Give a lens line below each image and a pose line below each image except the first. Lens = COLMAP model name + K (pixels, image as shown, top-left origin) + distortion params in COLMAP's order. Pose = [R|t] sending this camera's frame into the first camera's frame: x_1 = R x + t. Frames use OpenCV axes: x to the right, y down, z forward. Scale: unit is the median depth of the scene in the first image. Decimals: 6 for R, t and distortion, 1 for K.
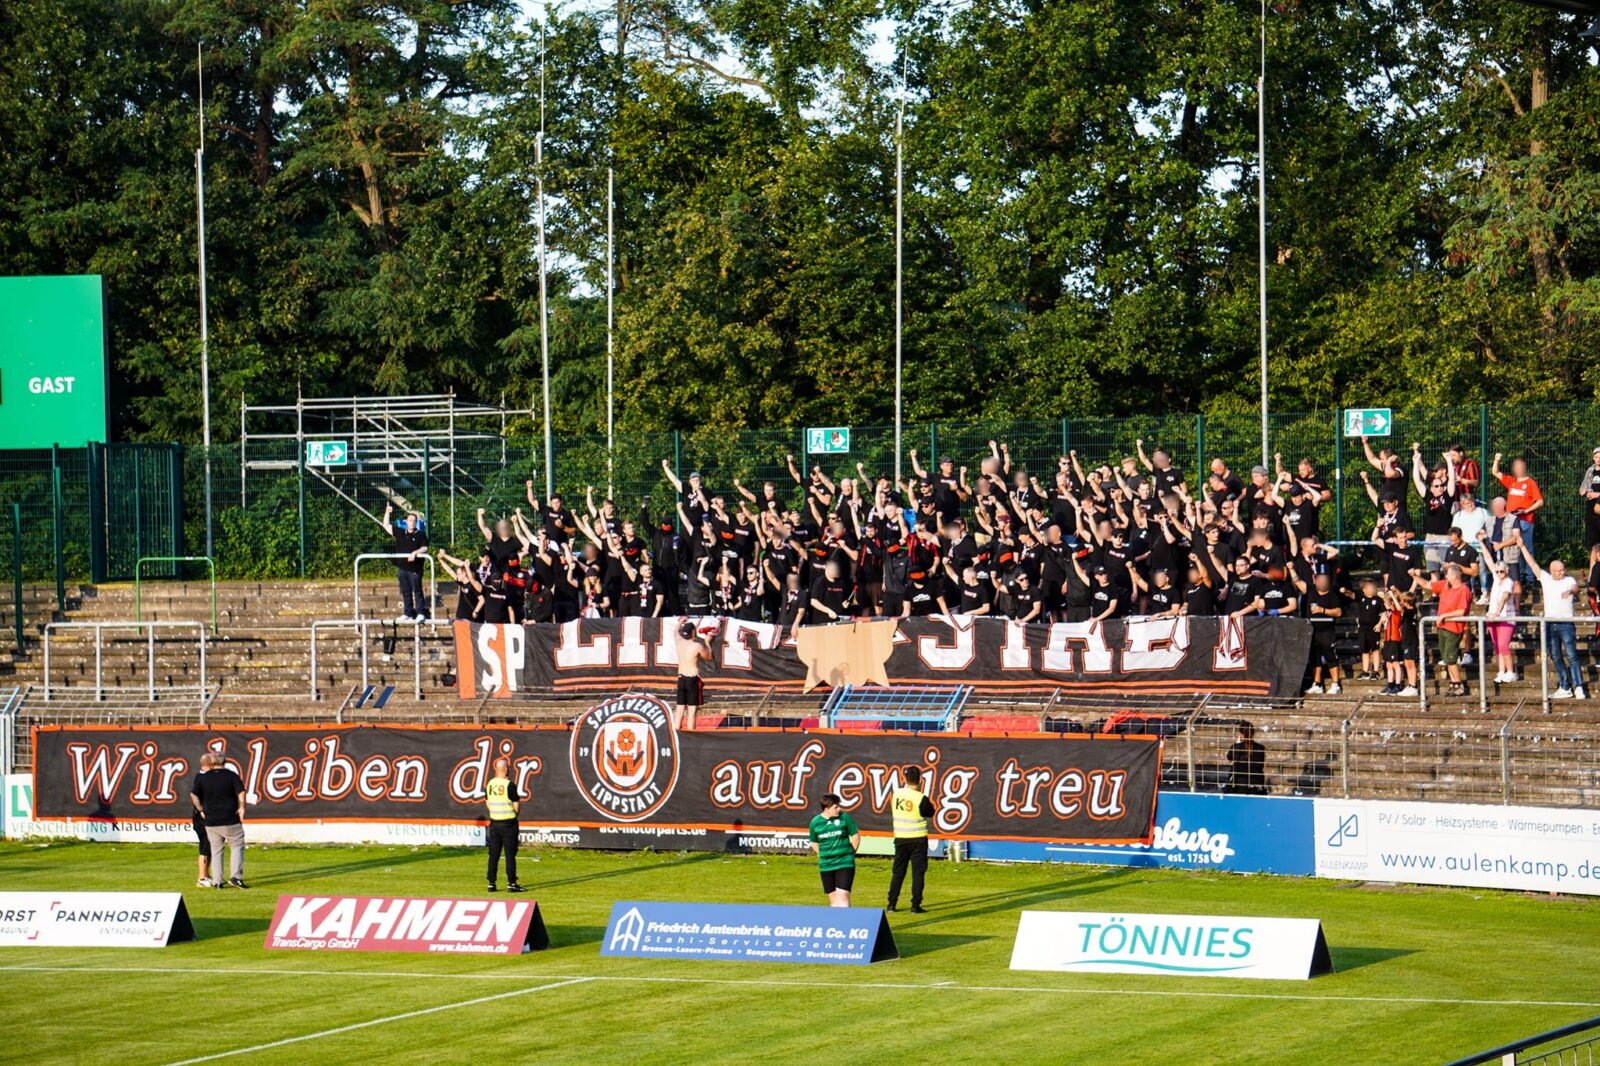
lens RADIAL K [[5292.5, 0, 768.4], [0, 5292.5, 524.8], [0, 0, 1]] dist [1.007000, 0.000000]
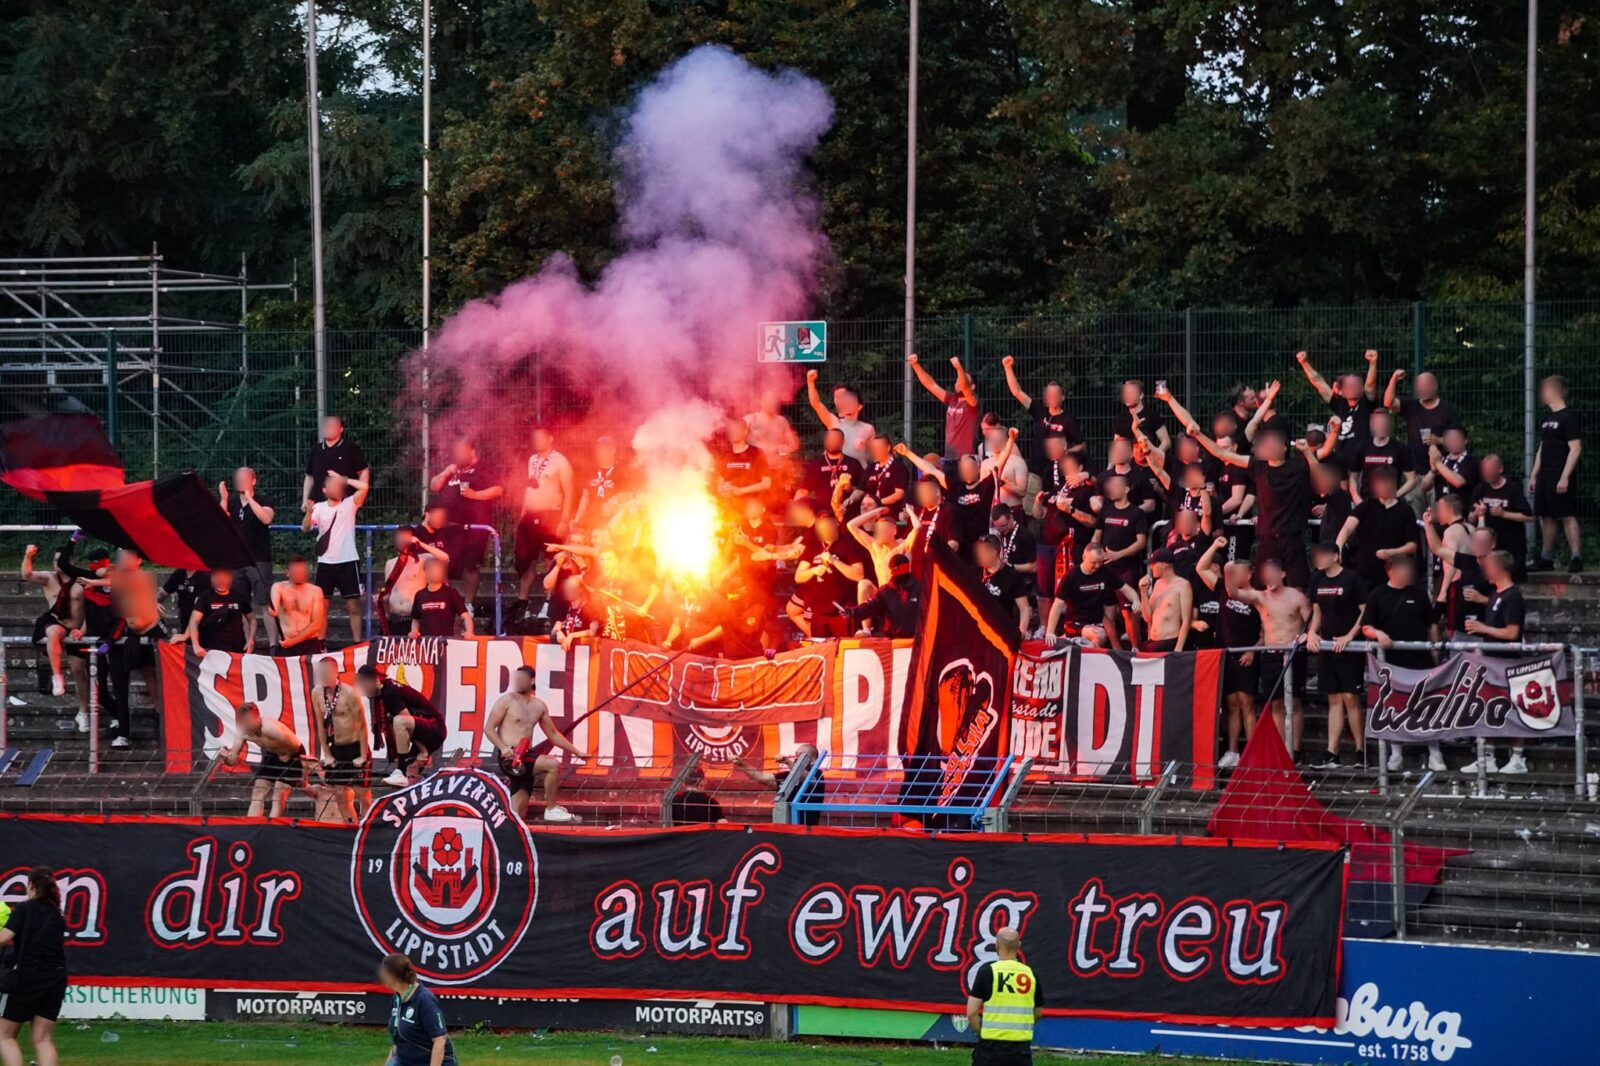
lens RADIAL K [[7820.3, 0, 728.9], [0, 7820.3, 524.6], [0, 0, 1]] dist [2.096491, 0.000000]
pose [[0.999921, 0.009193, 0.008605, -0.003176], [-0.009230, 0.999949, 0.004181, 0.001004], [-0.008566, -0.004260, 0.999954, 0.116833]]
